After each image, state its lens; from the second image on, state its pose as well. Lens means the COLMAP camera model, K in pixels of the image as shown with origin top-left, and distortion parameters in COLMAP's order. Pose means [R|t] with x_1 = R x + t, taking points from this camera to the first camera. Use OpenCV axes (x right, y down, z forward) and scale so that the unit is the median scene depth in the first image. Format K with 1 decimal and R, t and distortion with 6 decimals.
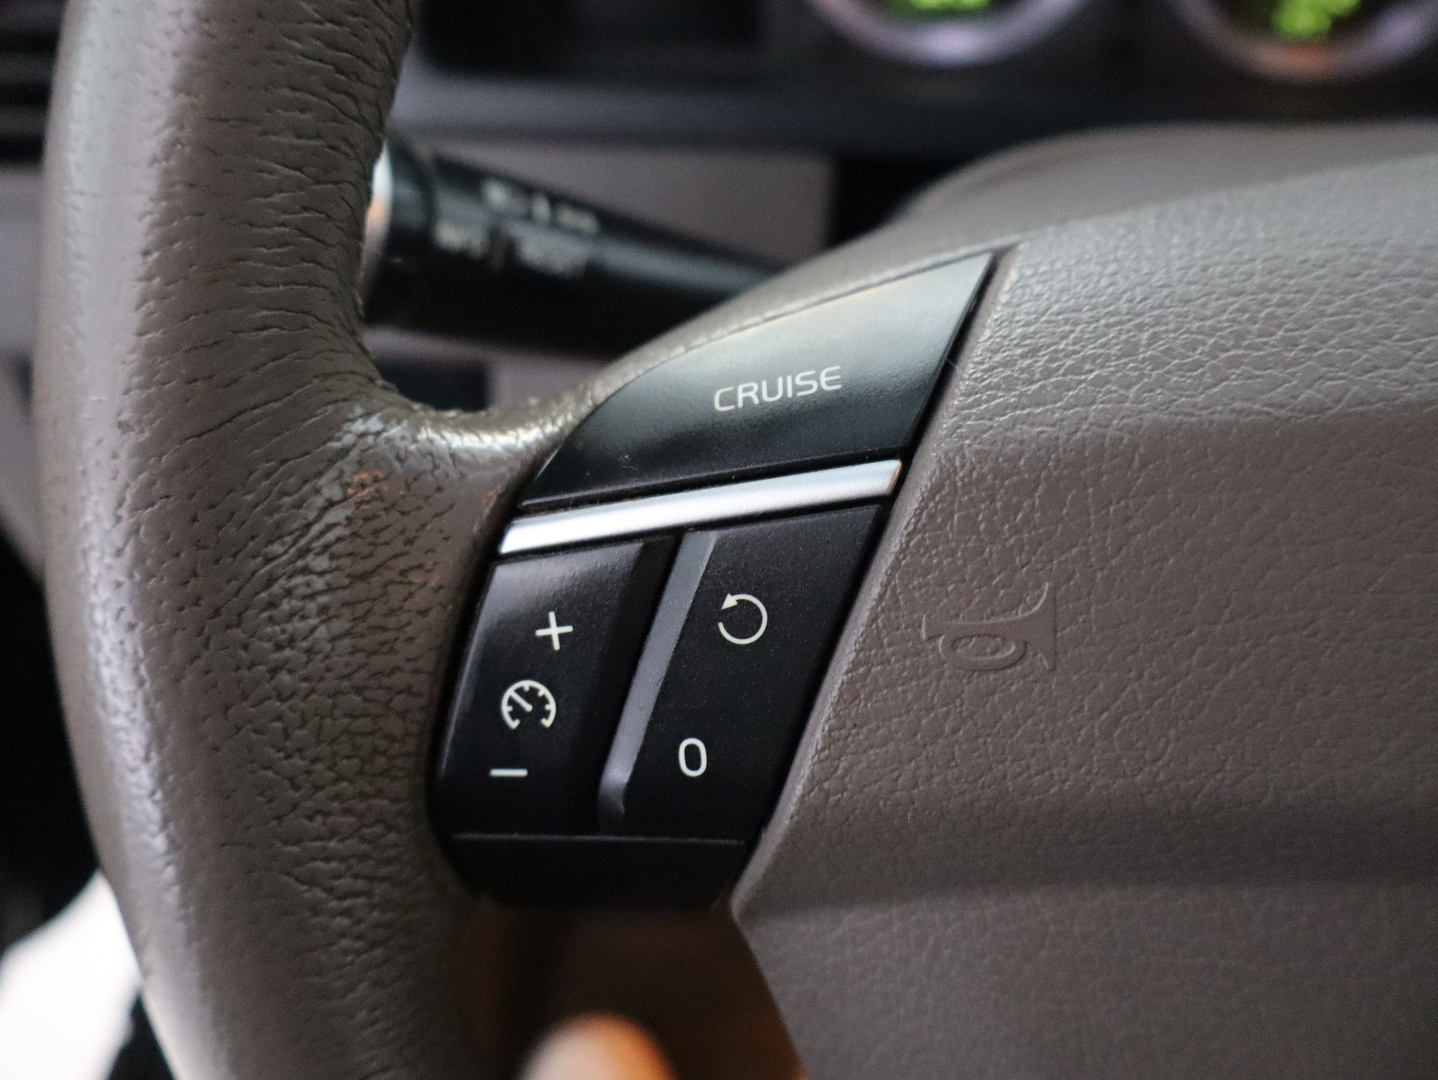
lens RADIAL K [[1407.5, 0, 723.0], [0, 1407.5, 539.7], [0, 0, 1]] dist [0.017239, 0.000000]
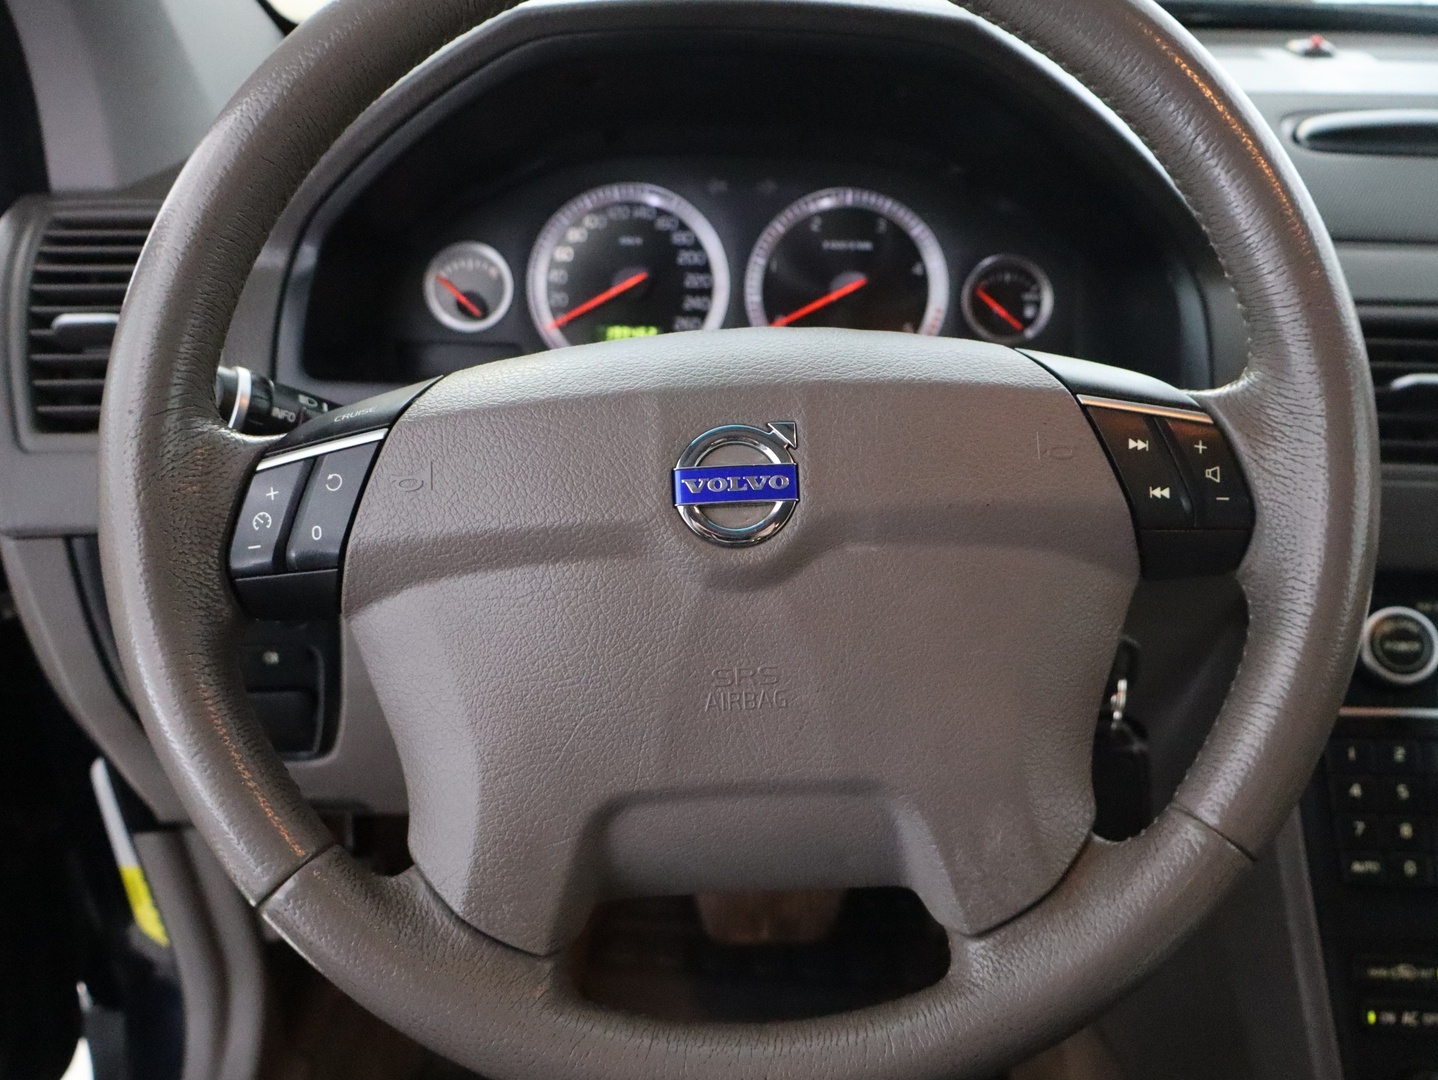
lens RADIAL K [[1407.5, 0, 707.5], [0, 1407.5, 533.7], [0, 0, 1]] dist [0.017239, 0.000000]
pose [[0.999777, -0.020487, -0.005205, 0.771034], [0.018050, 0.955602, -0.294108, 0.992277], [0.010999, 0.293949, 0.955758, -1.688294]]
